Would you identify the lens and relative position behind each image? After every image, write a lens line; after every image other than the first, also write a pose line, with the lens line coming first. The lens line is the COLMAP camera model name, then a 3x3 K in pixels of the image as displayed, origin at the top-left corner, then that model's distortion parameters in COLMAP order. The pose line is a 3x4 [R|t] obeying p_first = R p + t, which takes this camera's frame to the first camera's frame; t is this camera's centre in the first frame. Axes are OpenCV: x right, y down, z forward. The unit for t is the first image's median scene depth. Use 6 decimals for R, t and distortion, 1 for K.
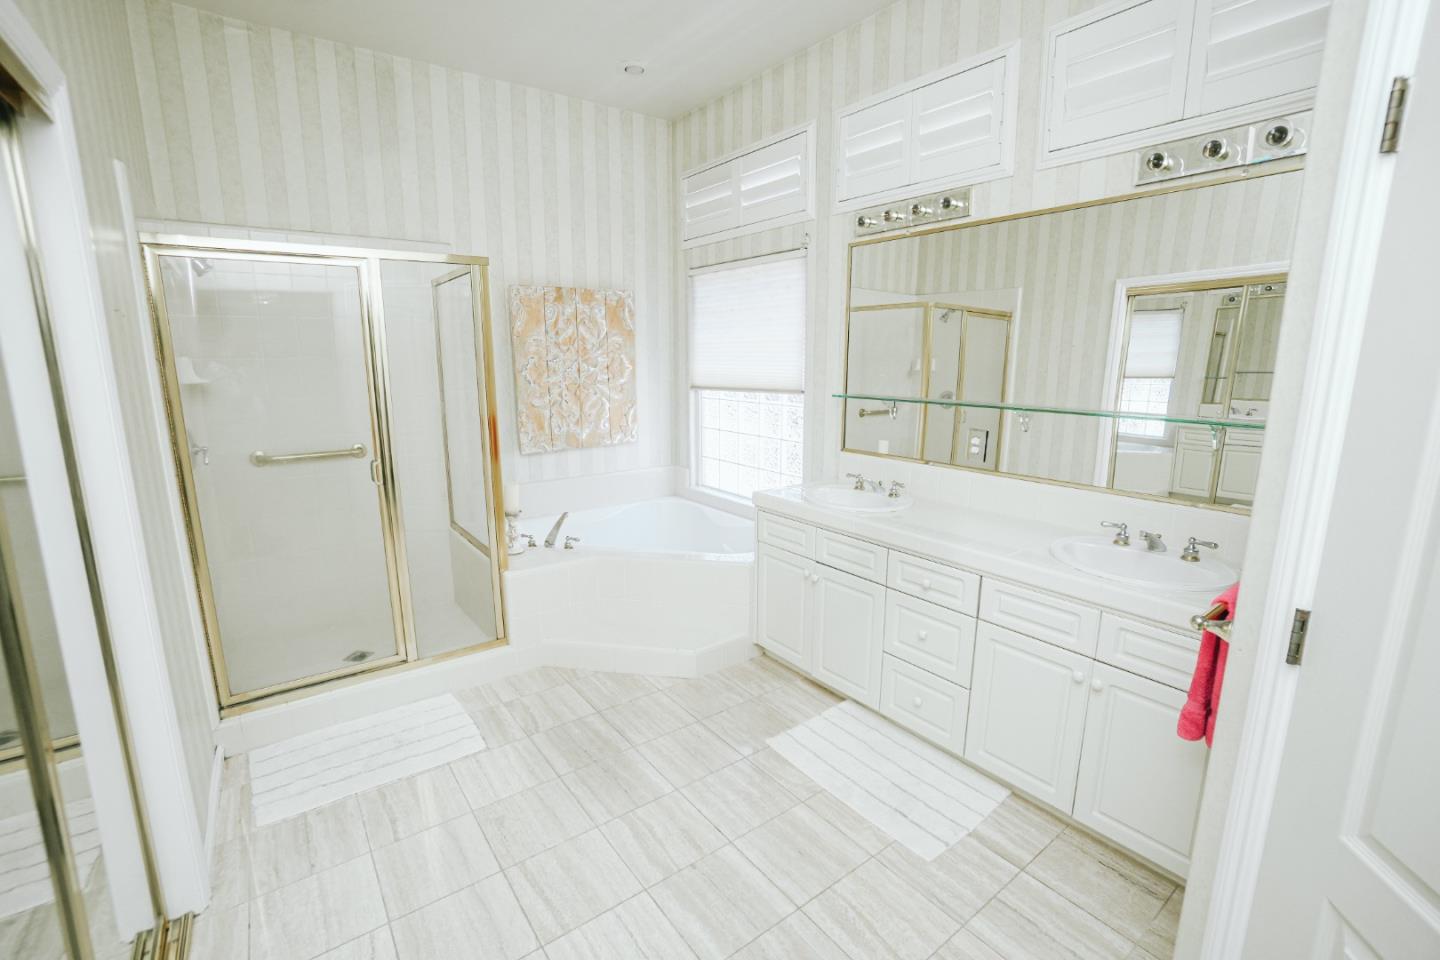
lens RADIAL K [[666.5, 0, 720.0], [0, 666.5, 480.0], [0, 0, 1]] dist [-0.062137, 0.025695]
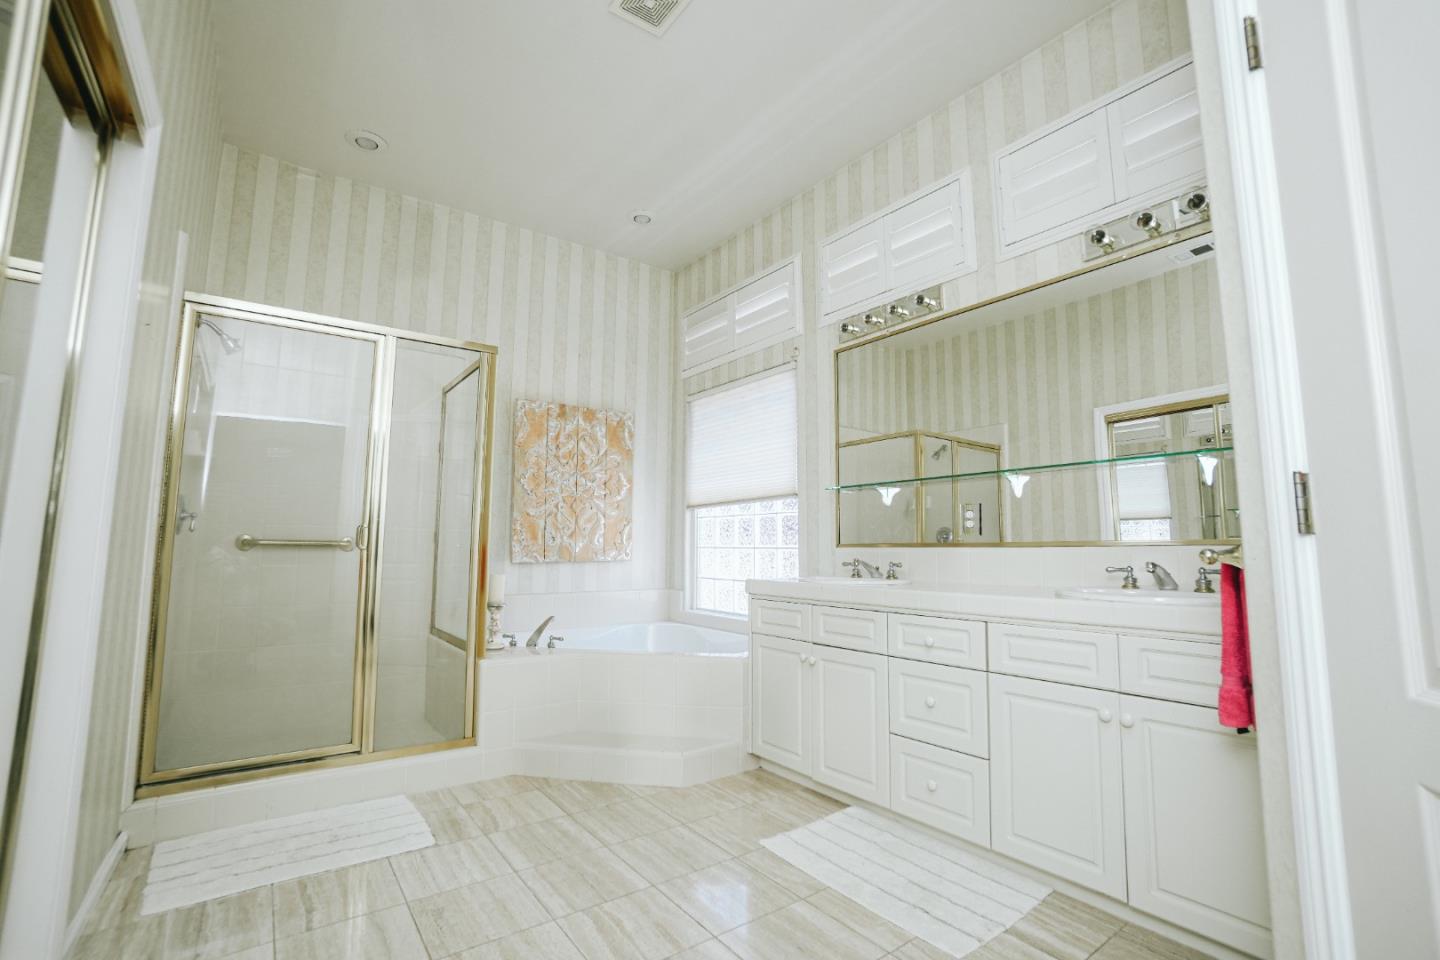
lens RADIAL K [[669.8, 0, 719.6], [0, 669.8, 460.5], [0, 0, 1]] dist [-0.064049, 0.025561]
pose [[0.999973, 0.005070, -0.005243, 0.017286], [-0.006456, 0.949752, -0.312936, 0.178567], [0.003393, 0.312962, 0.949760, 0.029334]]
